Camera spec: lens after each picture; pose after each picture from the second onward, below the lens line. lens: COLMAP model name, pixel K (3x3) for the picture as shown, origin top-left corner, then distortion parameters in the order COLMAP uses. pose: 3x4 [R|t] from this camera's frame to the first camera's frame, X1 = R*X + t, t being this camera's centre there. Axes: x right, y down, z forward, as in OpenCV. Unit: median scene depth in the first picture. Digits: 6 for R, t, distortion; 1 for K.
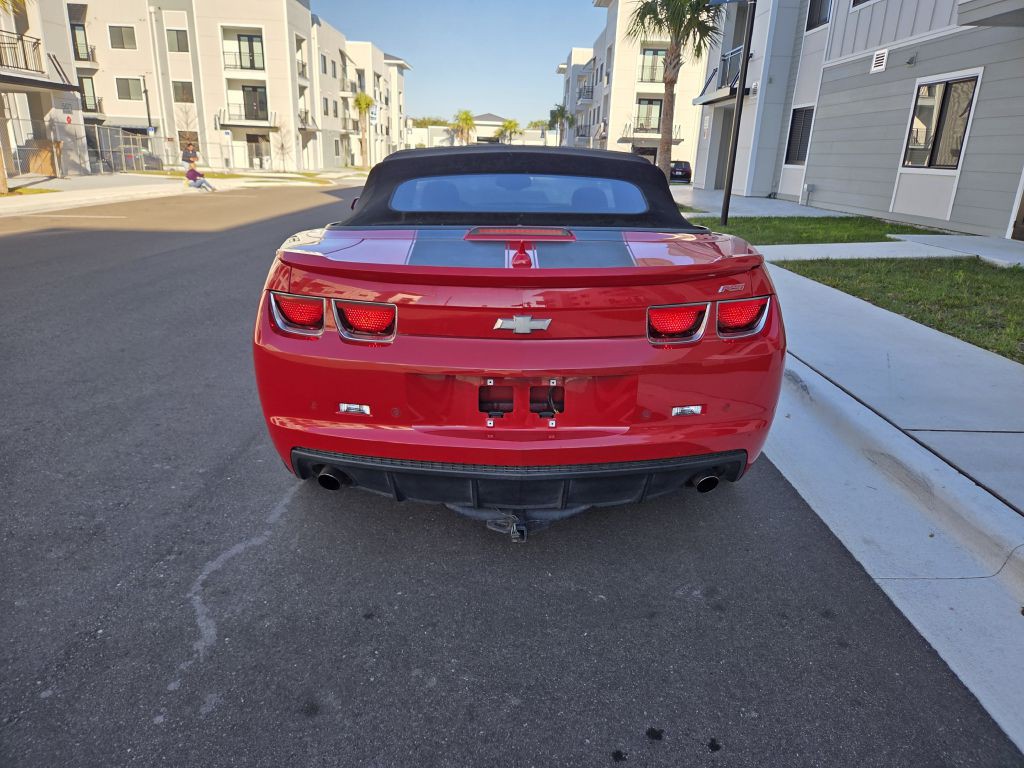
lens RADIAL K [[674.7, 0, 523.5], [0, 674.7, 381.5], [0, 0, 1]] dist [0.046173, -0.037419]
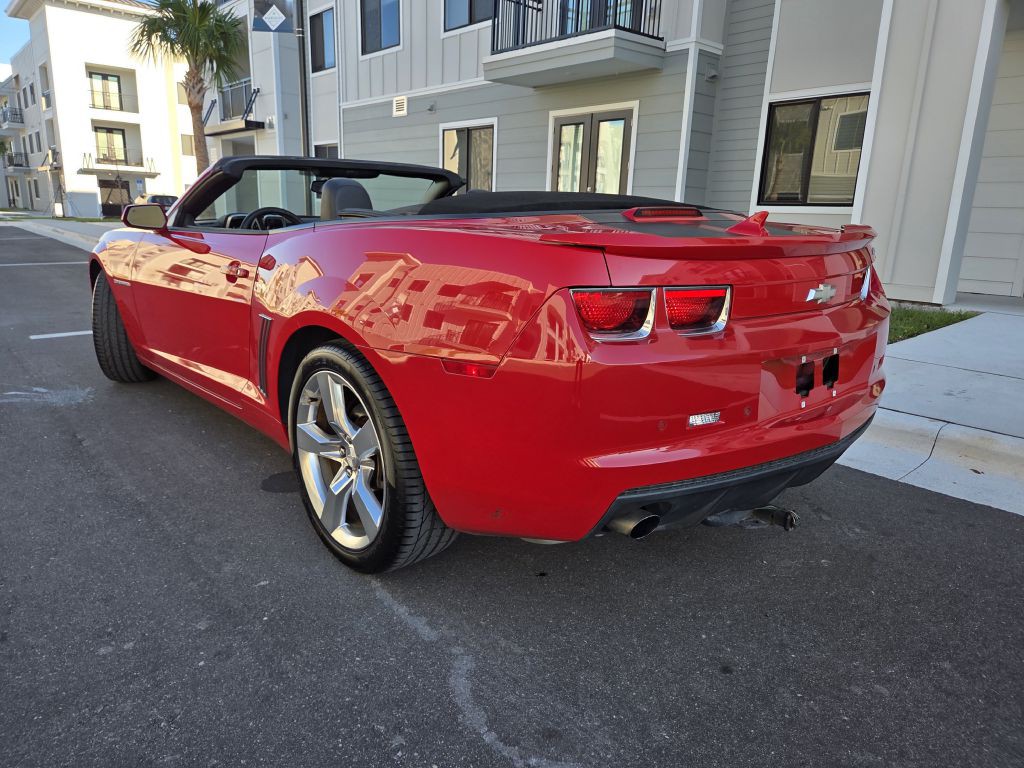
lens RADIAL K [[672.9, 0, 509.5], [0, 672.9, 375.4], [0, 0, 1]] dist [0.051498, -0.041785]
pose [[0.769209, -0.159473, 0.618777, -0.117812], [0.195248, 0.980703, 0.010033, -0.008259], [-0.608437, 0.113098, 0.785502, 0.063605]]
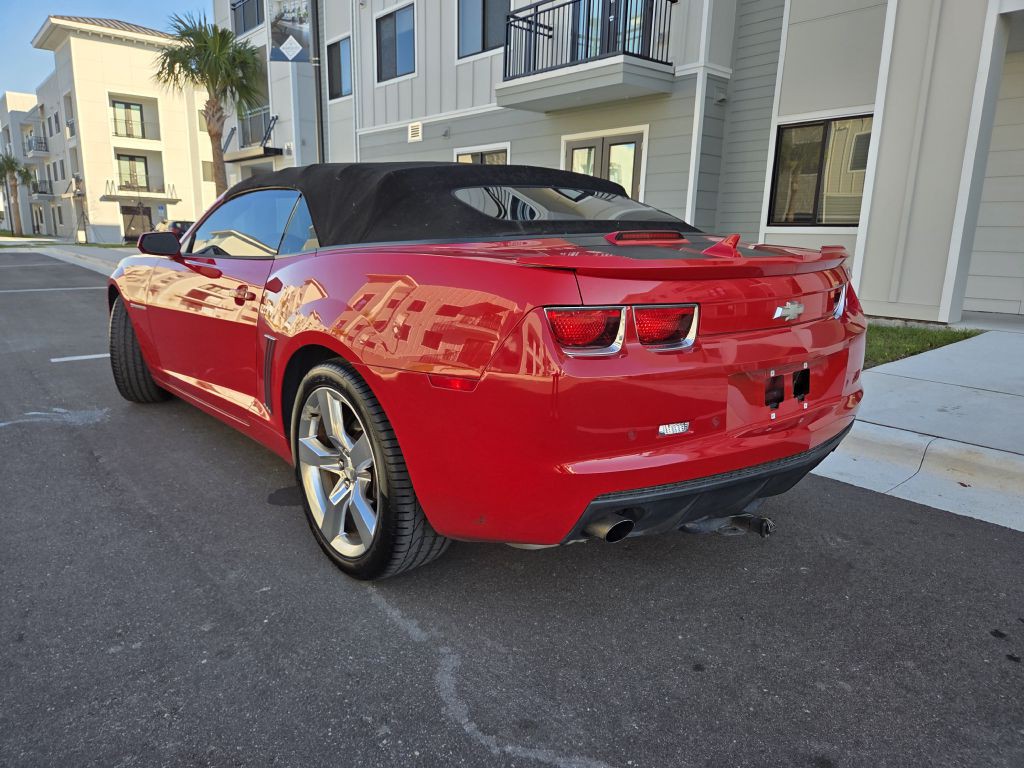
lens RADIAL K [[674.6, 0, 517.2], [0, 674.6, 384.7], [0, 0, 1]] dist [0.048938, -0.040269]
pose [[0.777836, -0.151628, 0.609902, -0.117900], [0.200031, 0.979722, -0.011540, -0.005716], [-0.595784, 0.130976, 0.792393, 0.054194]]
